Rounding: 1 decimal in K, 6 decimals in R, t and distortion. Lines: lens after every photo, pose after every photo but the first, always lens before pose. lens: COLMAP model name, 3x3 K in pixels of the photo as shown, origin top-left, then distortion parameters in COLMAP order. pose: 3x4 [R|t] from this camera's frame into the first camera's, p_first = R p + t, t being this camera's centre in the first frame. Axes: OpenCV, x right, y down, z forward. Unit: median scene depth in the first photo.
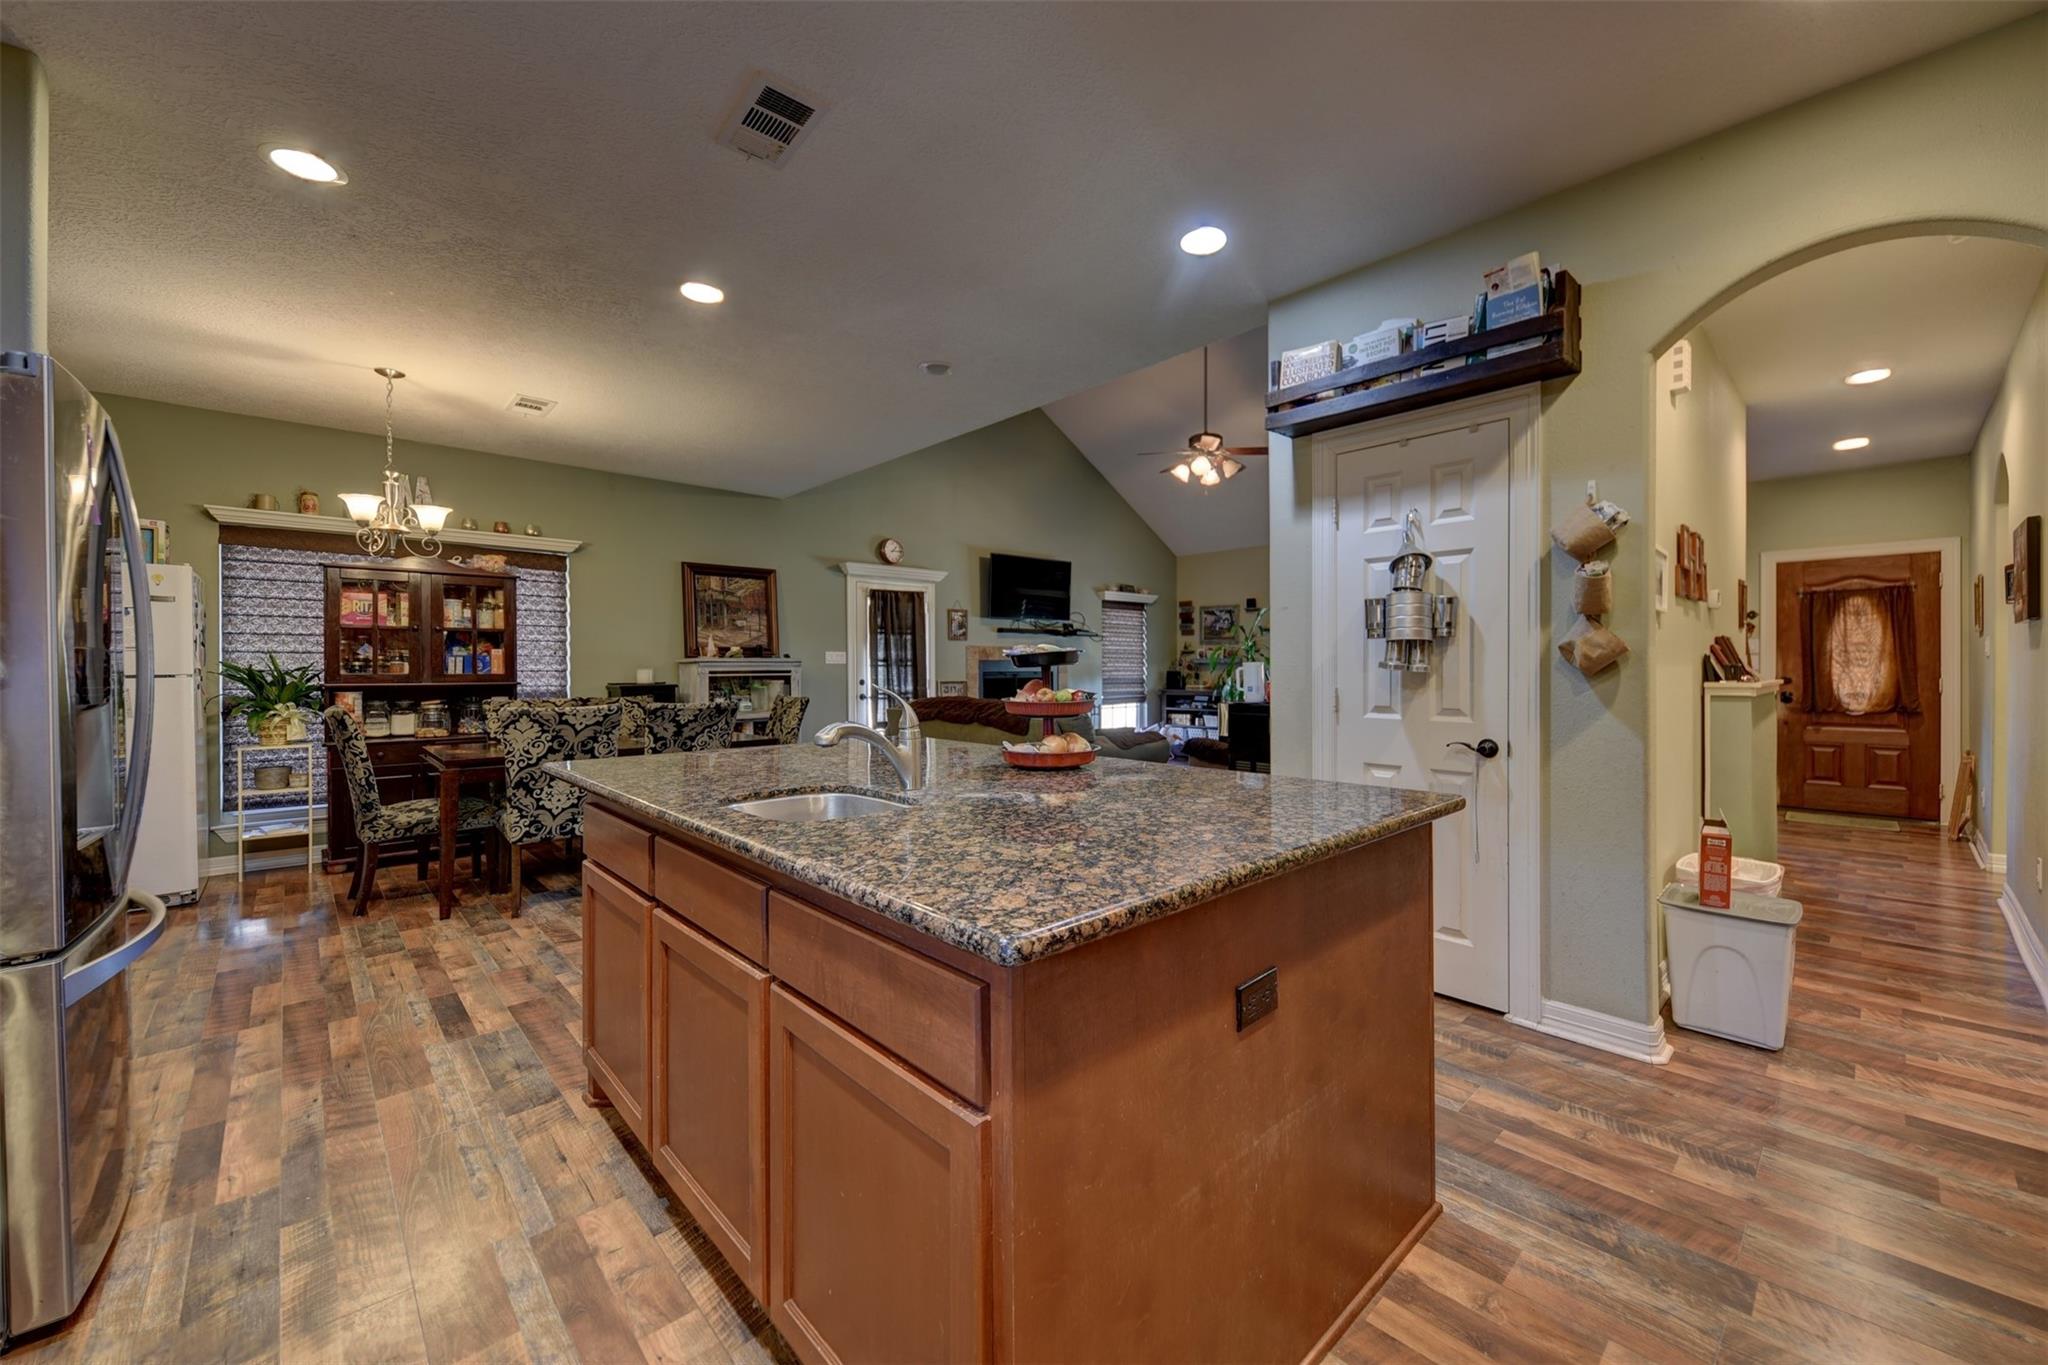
lens RADIAL K [[795.8, 0, 1055.9], [0, 795.8, 668.6], [0, 0, 1]] dist [0.000405, -0.000013]
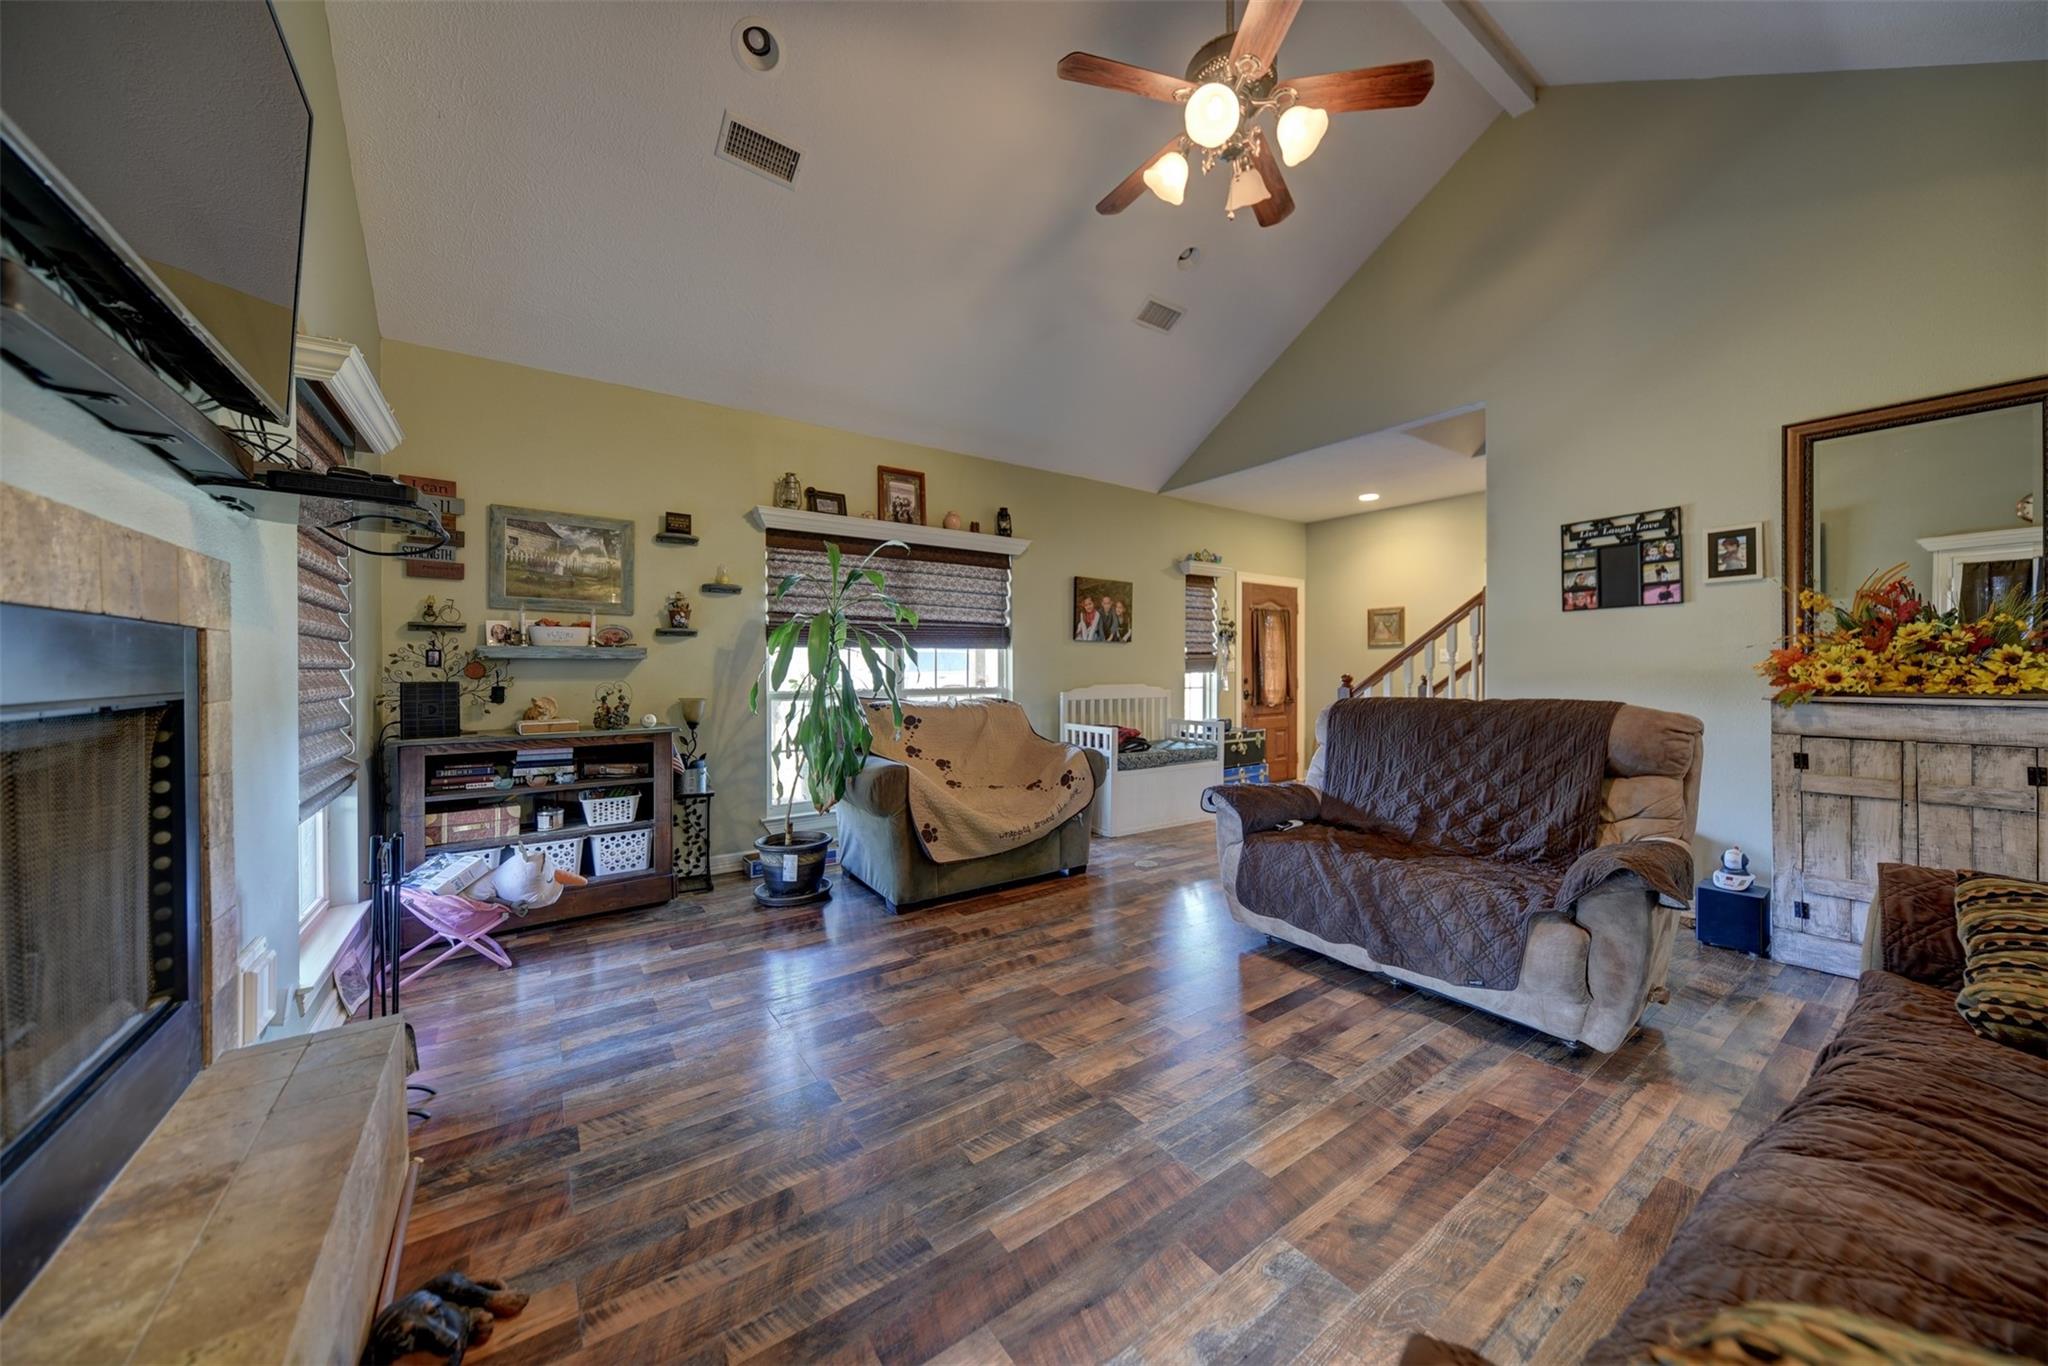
lens RADIAL K [[710.8, 0, 1061.7], [0, 710.8, 669.1], [0, 0, 1]] dist [0.002035, -0.001197]
pose [[0.129480, 0.002325, 0.991579, -0.138606], [0.002759, 0.999993, -0.002705, -0.000879], [-0.991578, 0.003086, 0.129473, 0.888755]]
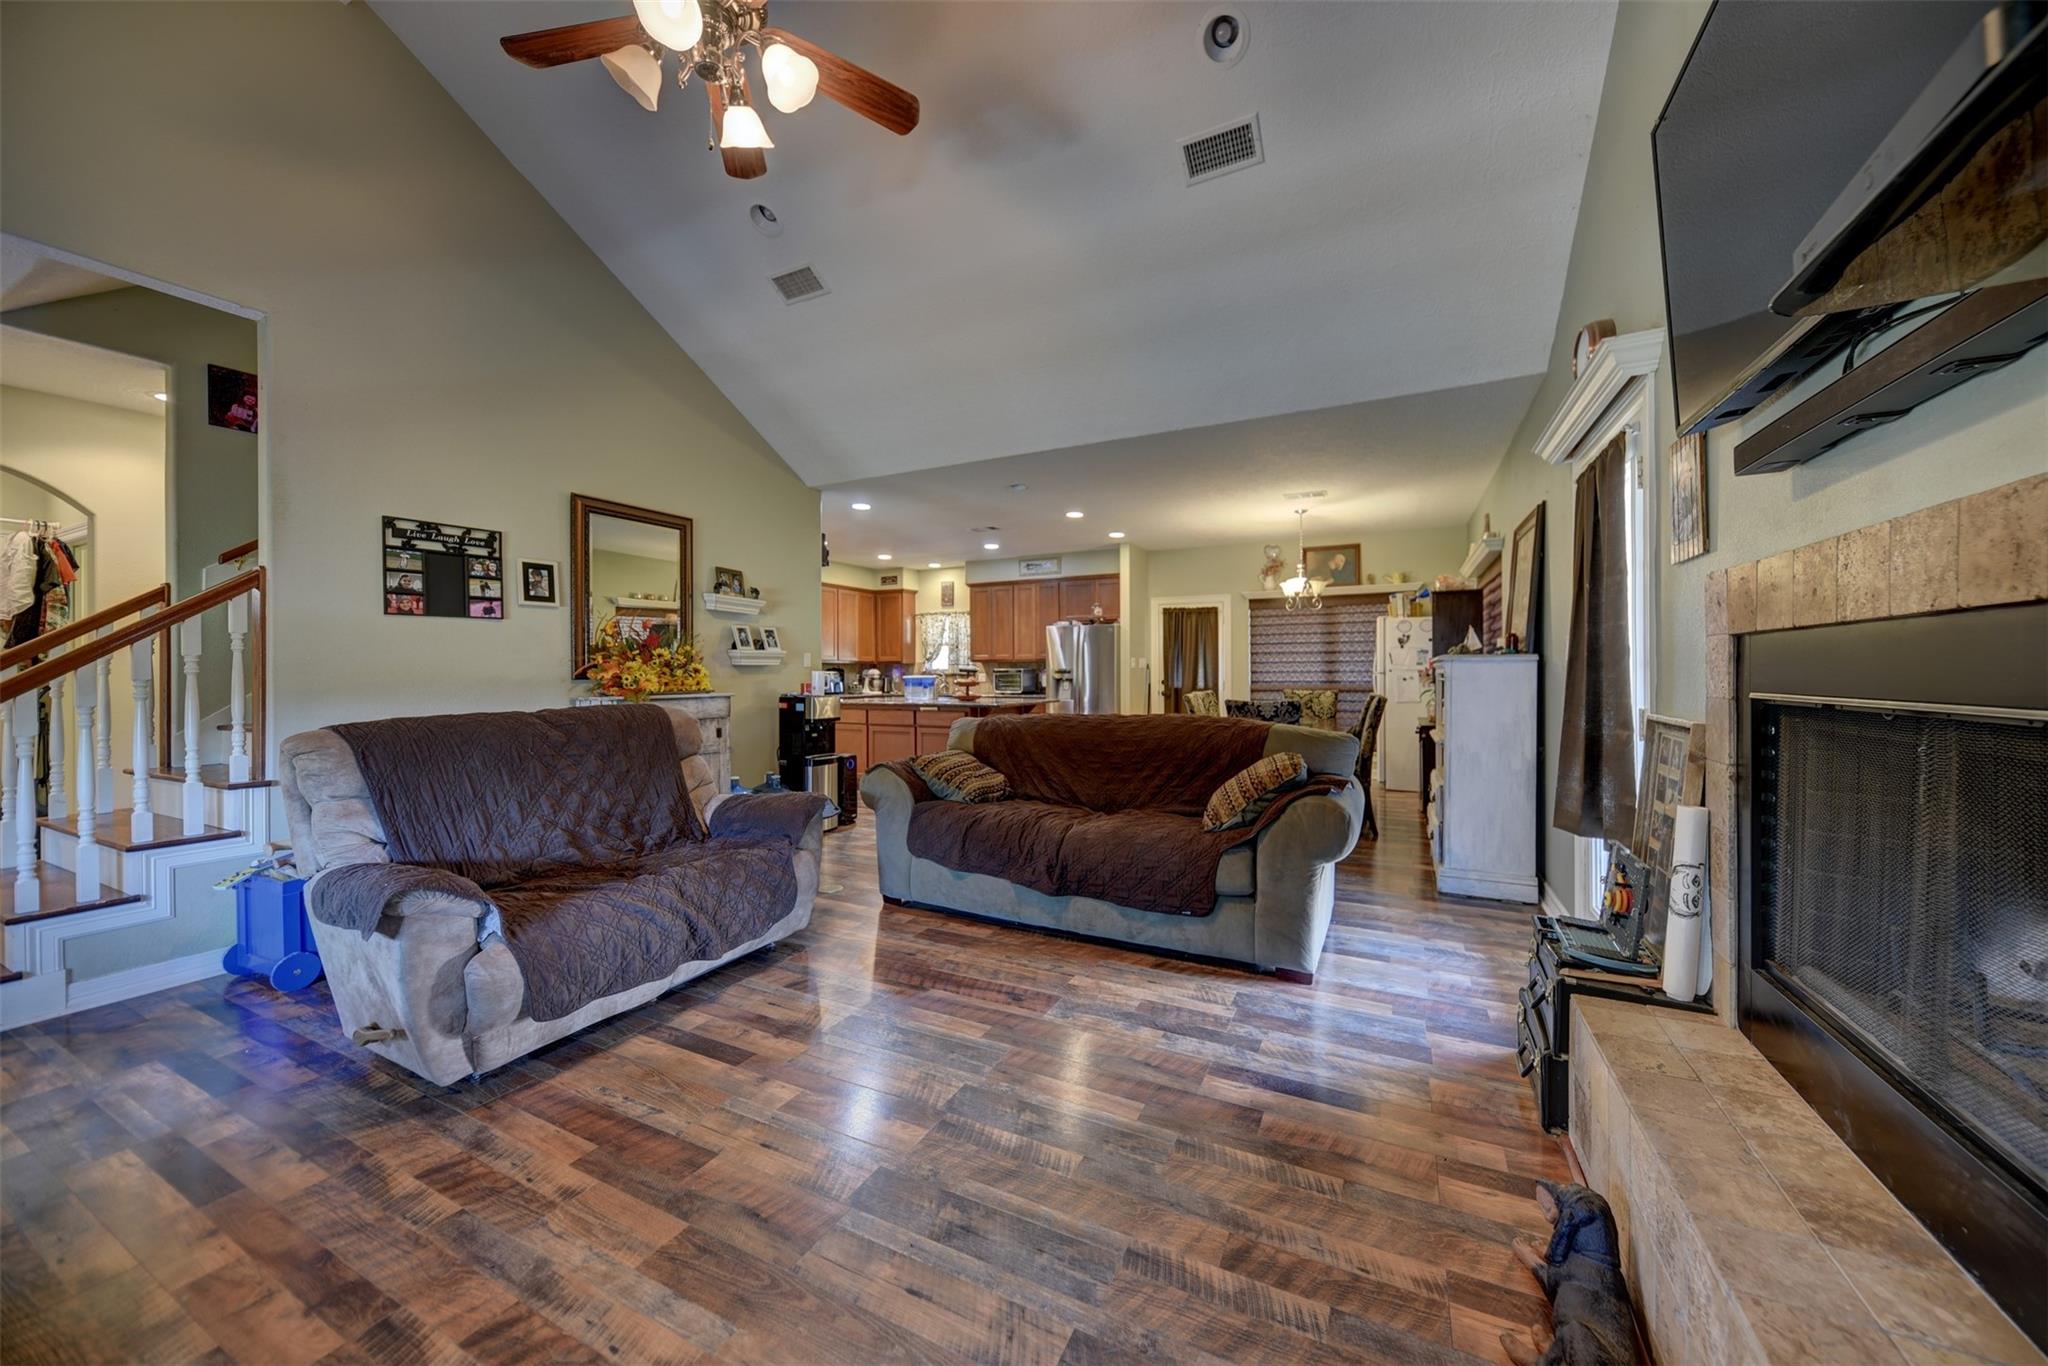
lens RADIAL K [[710.8, 0, 1045.9], [0, 710.8, 671.7], [0, 0, 1]] dist [0.002035, -0.001197]
pose [[-0.939678, 0.008970, -0.341943, 0.137412], [0.008822, 0.999959, 0.001987, -0.003146], [0.341947, -0.001149, -0.939718, 1.130615]]
